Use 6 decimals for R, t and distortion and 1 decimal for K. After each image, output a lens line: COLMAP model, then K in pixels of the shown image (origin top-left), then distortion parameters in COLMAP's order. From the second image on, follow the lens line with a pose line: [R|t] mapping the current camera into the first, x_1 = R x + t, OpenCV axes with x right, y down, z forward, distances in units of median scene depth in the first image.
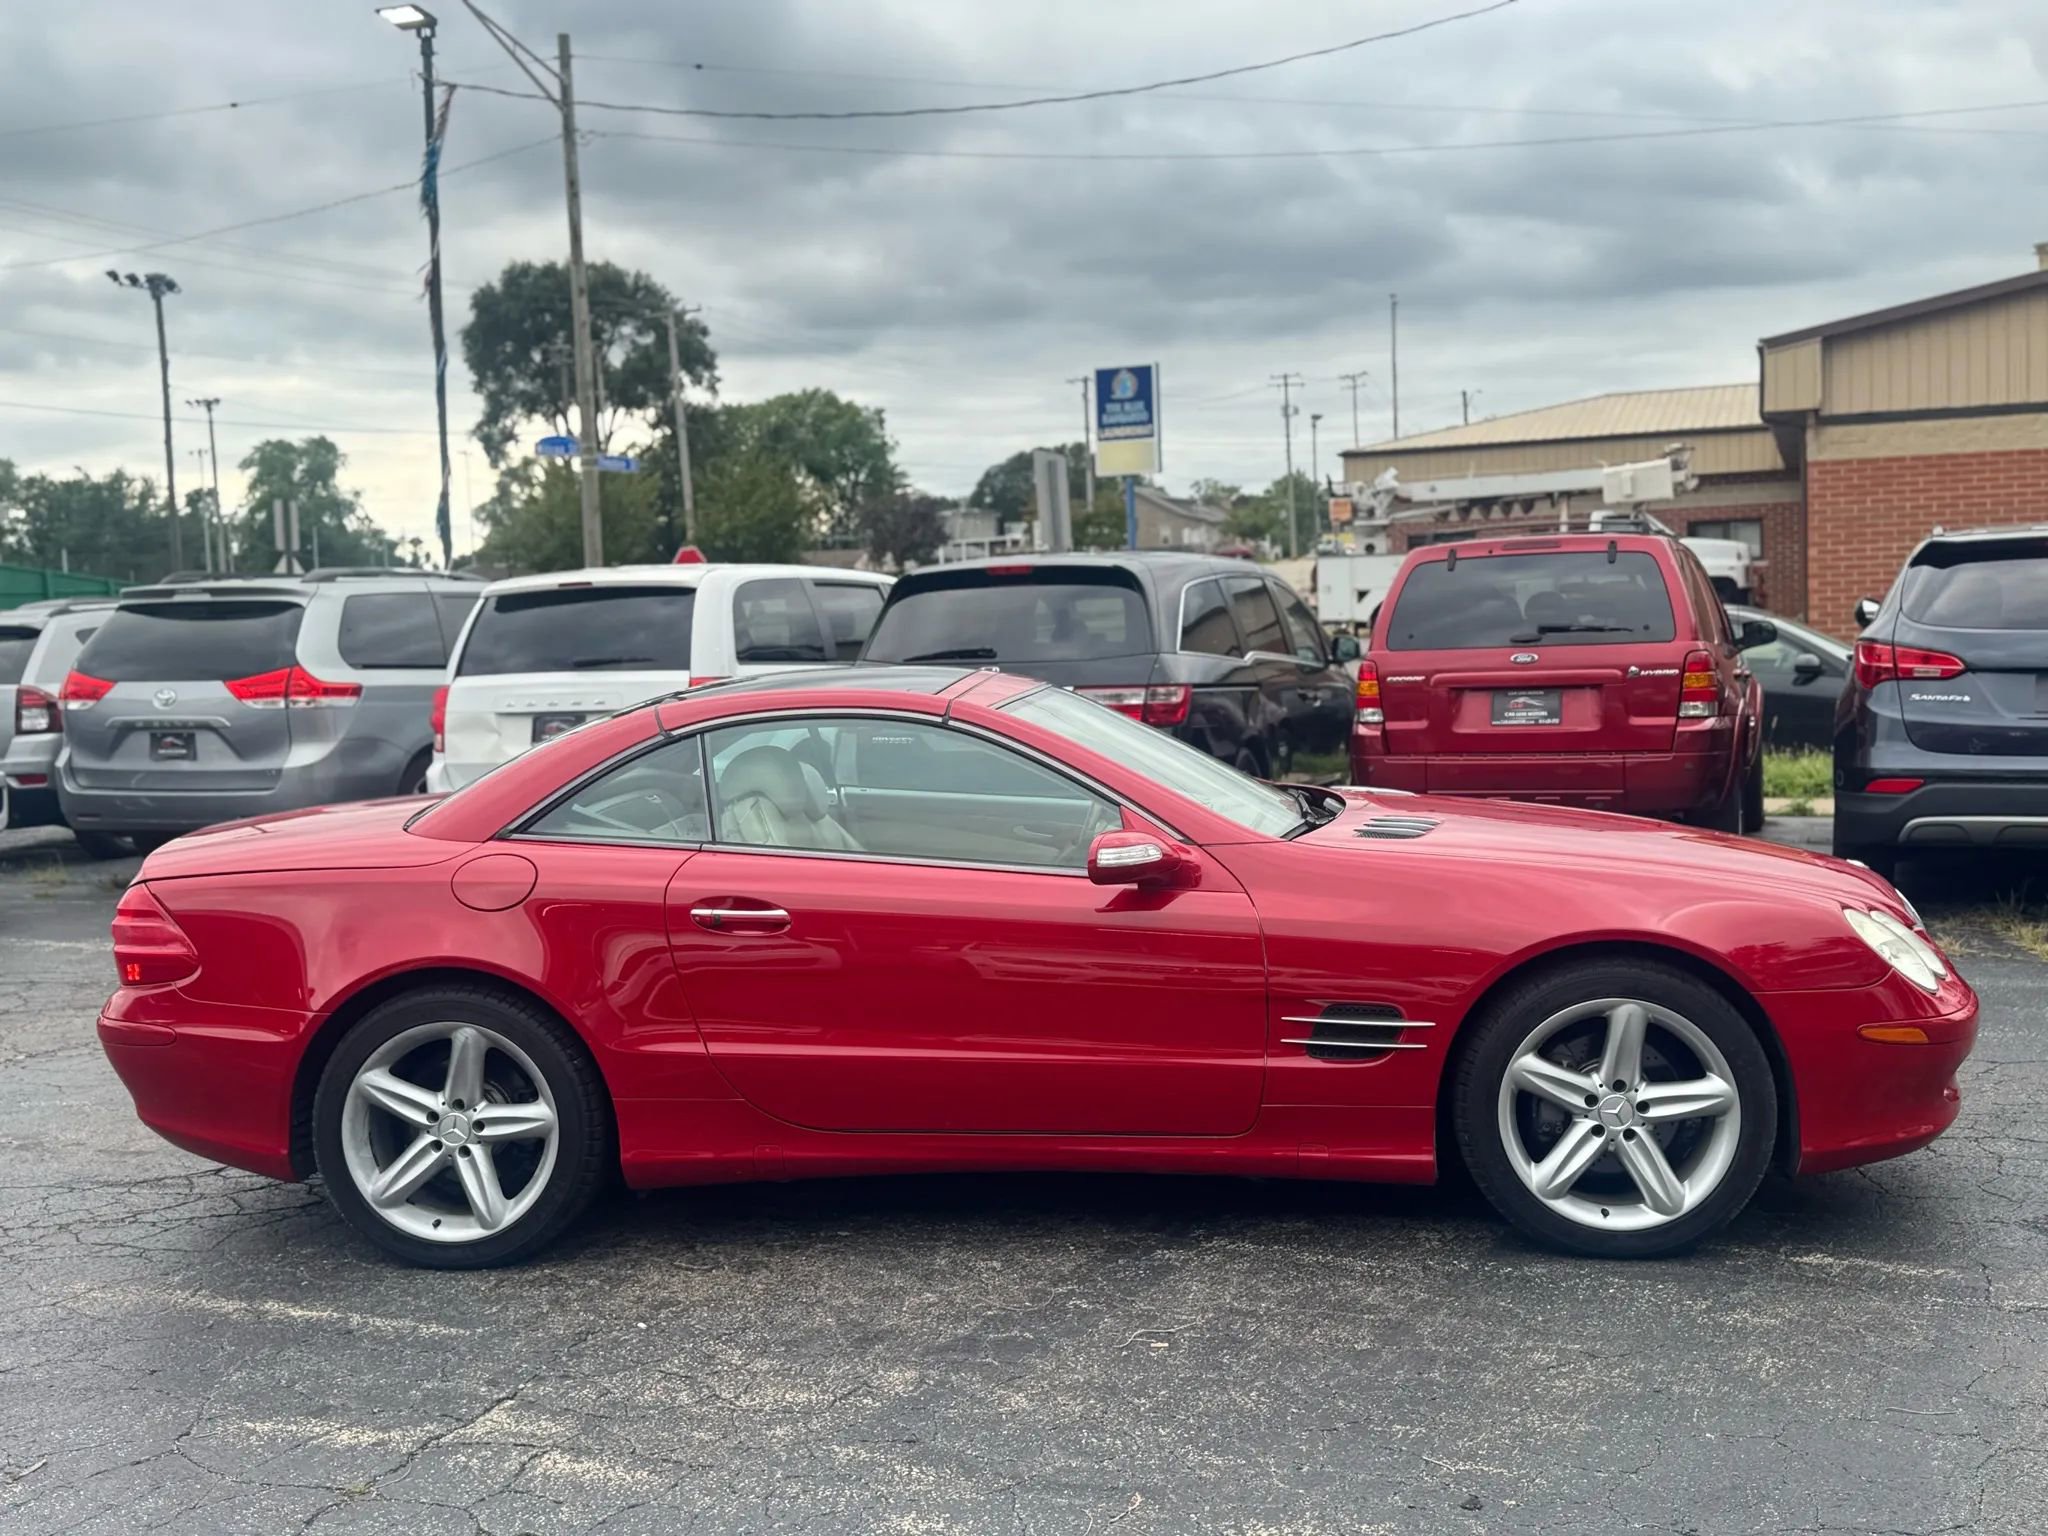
lens RADIAL K [[2186.9, 0, 1028.7], [0, 2186.9, 785.6], [0, 0, 1]] dist [0.024070, 0.000000]
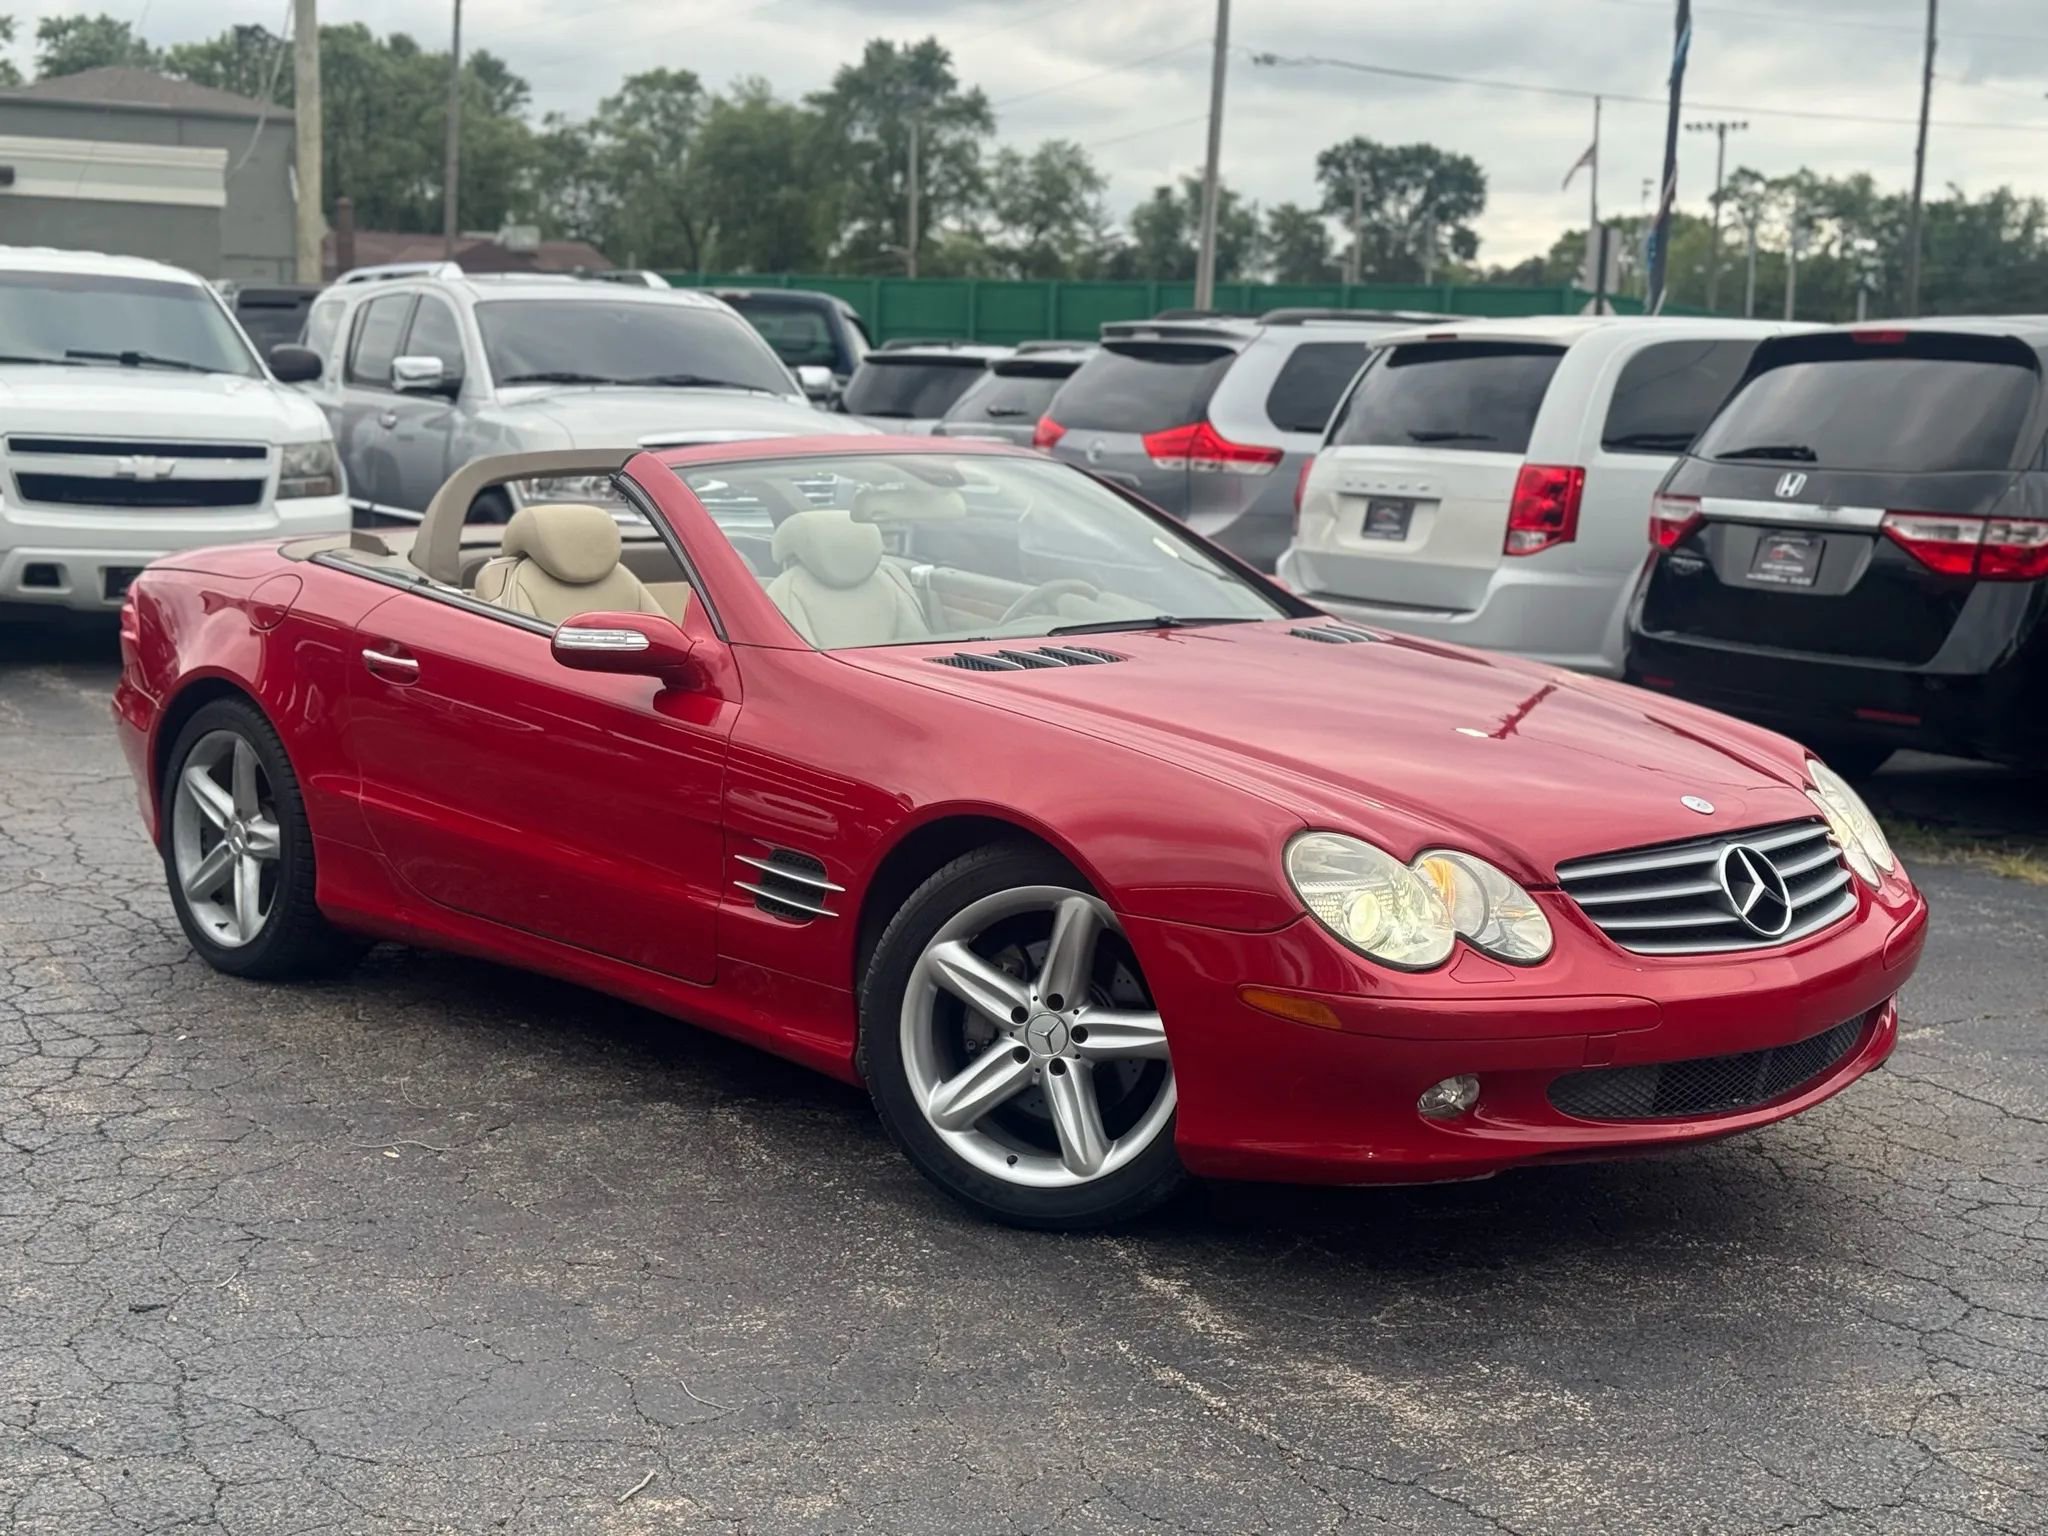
lens RADIAL K [[2954.0, 0, 1027.3], [0, 2954.0, 764.8], [0, 0, 1]] dist [0.102294, 0.000000]
pose [[0.738396, 0.140724, -0.659521, 0.395994], [-0.109645, 0.990024, 0.088487, -0.016672], [0.665394, 0.006974, 0.746459, 0.093171]]
